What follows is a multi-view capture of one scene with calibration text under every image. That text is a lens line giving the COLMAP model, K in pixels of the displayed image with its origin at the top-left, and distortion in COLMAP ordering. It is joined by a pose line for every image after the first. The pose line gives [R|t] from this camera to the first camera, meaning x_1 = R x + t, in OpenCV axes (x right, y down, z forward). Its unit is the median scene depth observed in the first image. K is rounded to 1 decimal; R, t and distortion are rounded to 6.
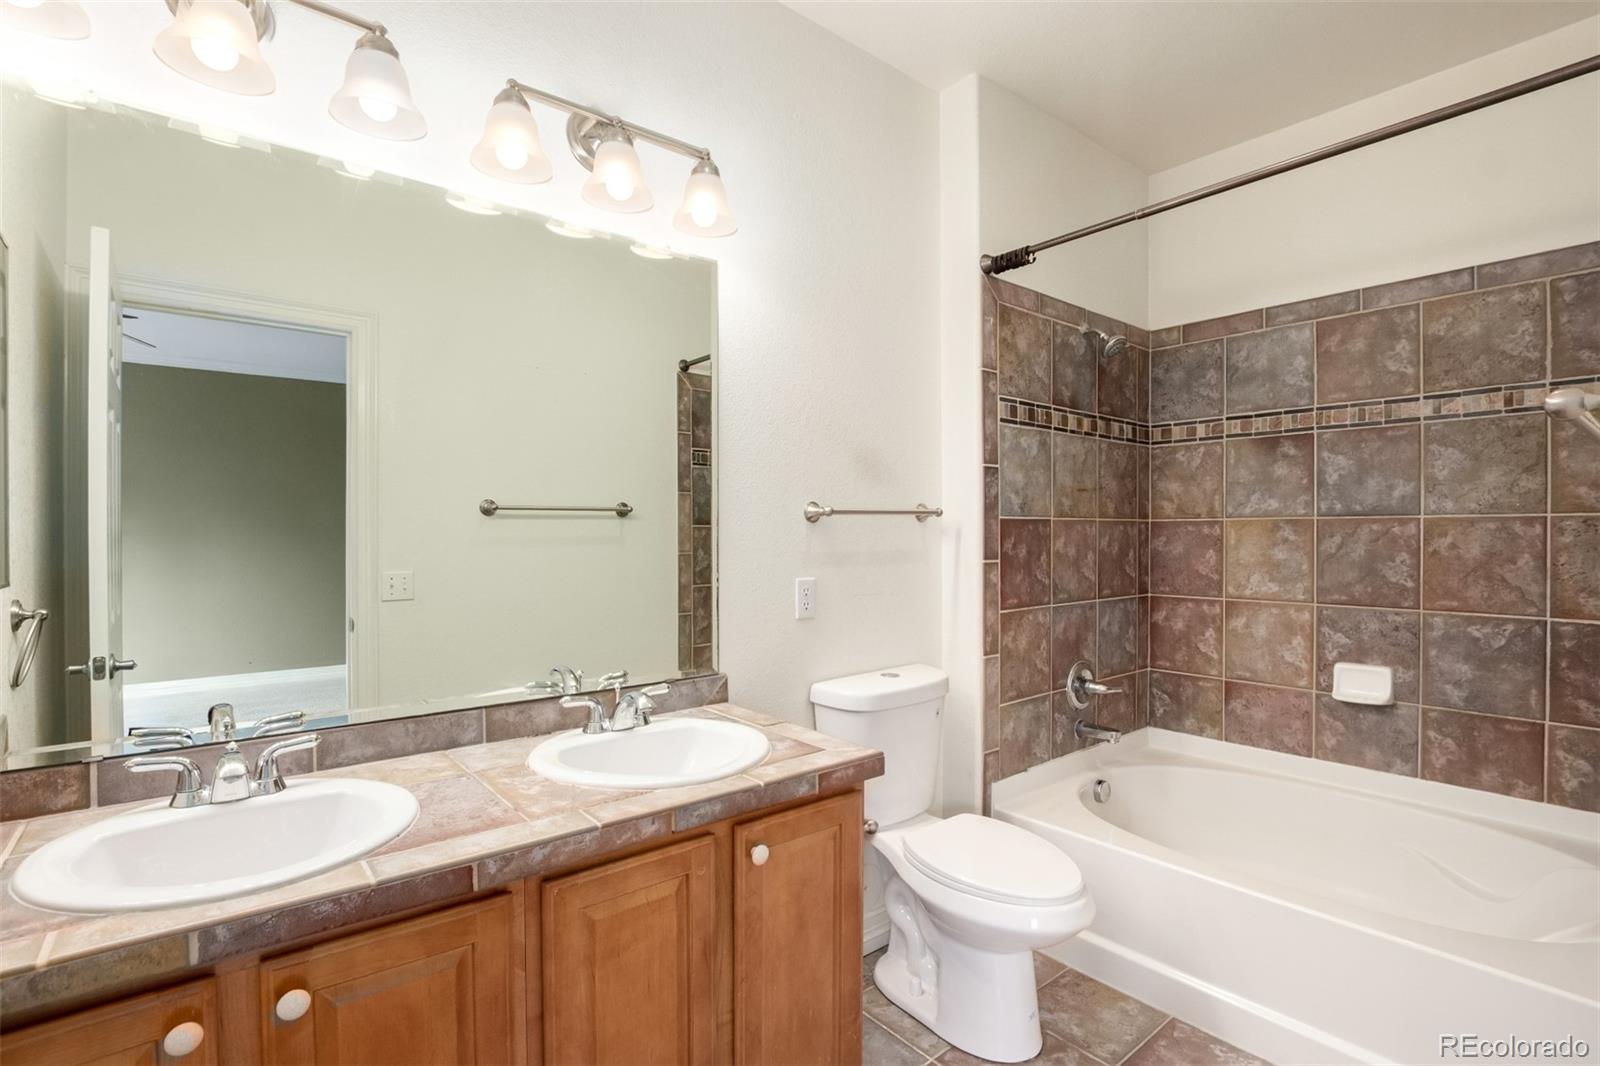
lens RADIAL K [[753.7, 0, 805.4], [0, 753.7, 529.8], [0, 0, 1]] dist [-0.031212, 0.000338]
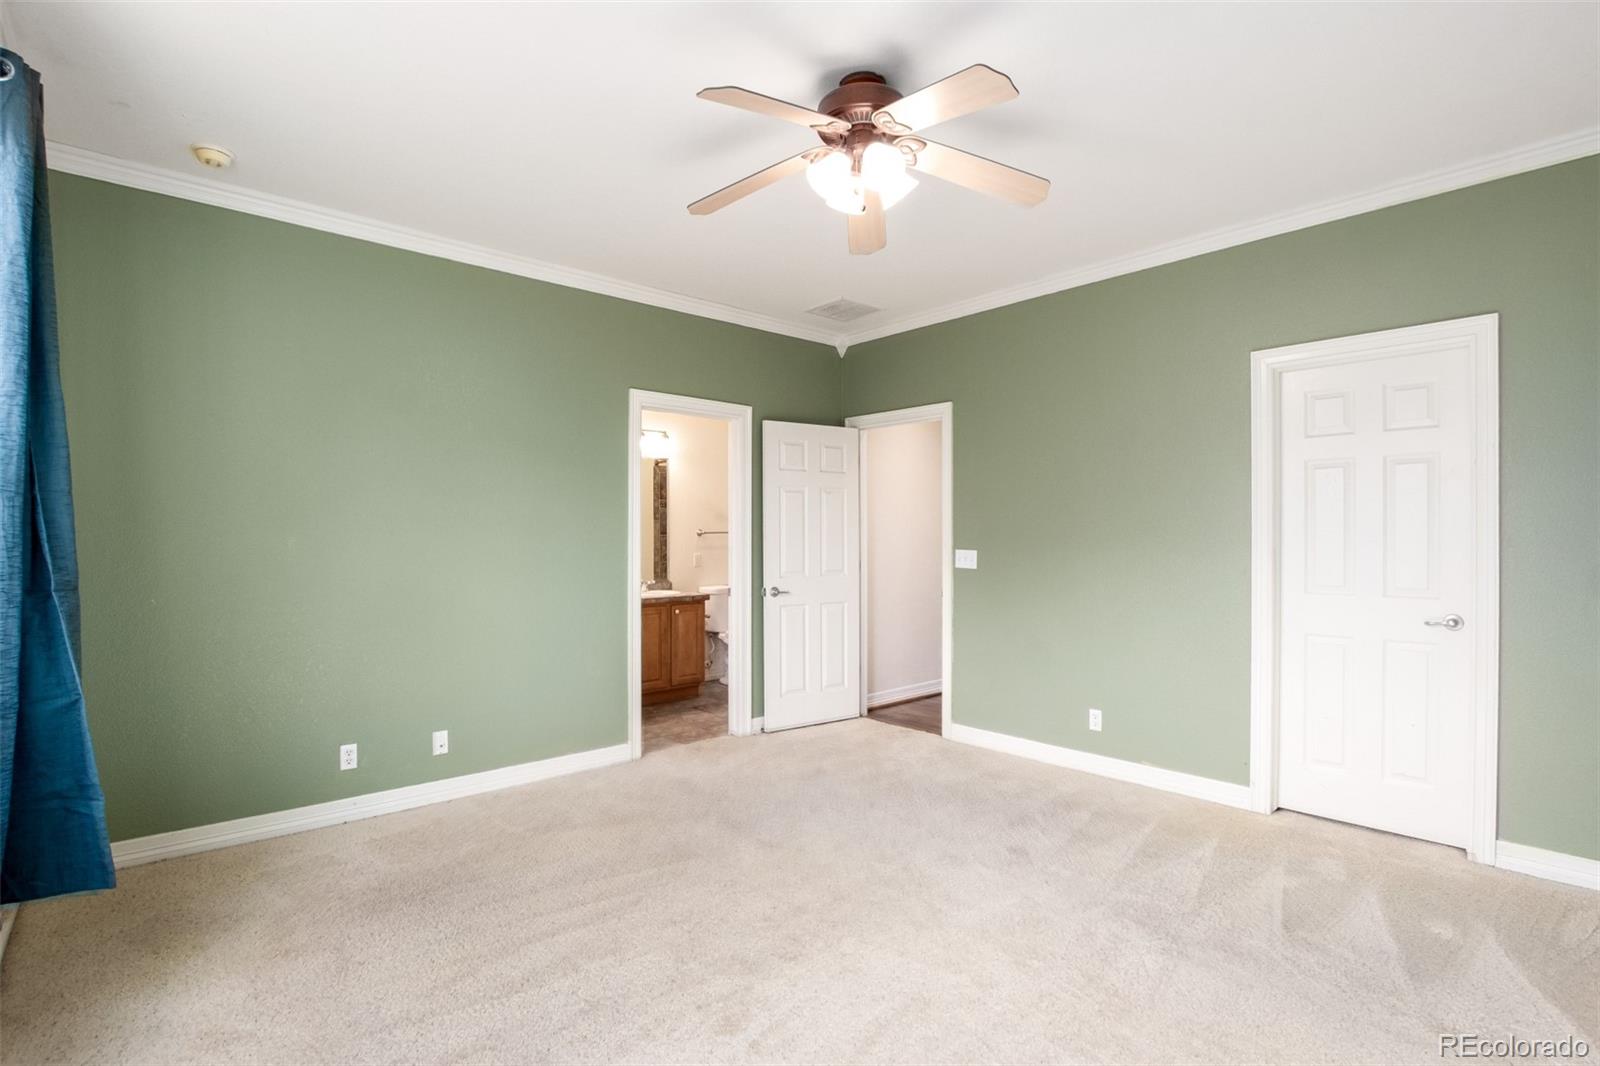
lens RADIAL K [[753.7, 0, 805.4], [0, 753.7, 529.8], [0, 0, 1]] dist [-0.031212, 0.000338]
pose [[0.998861, -0.000800, 0.047707, 0.266348], [0.000906, 0.999997, -0.002207, -0.024827], [-0.047705, 0.002248, 0.998859, -1.915754]]
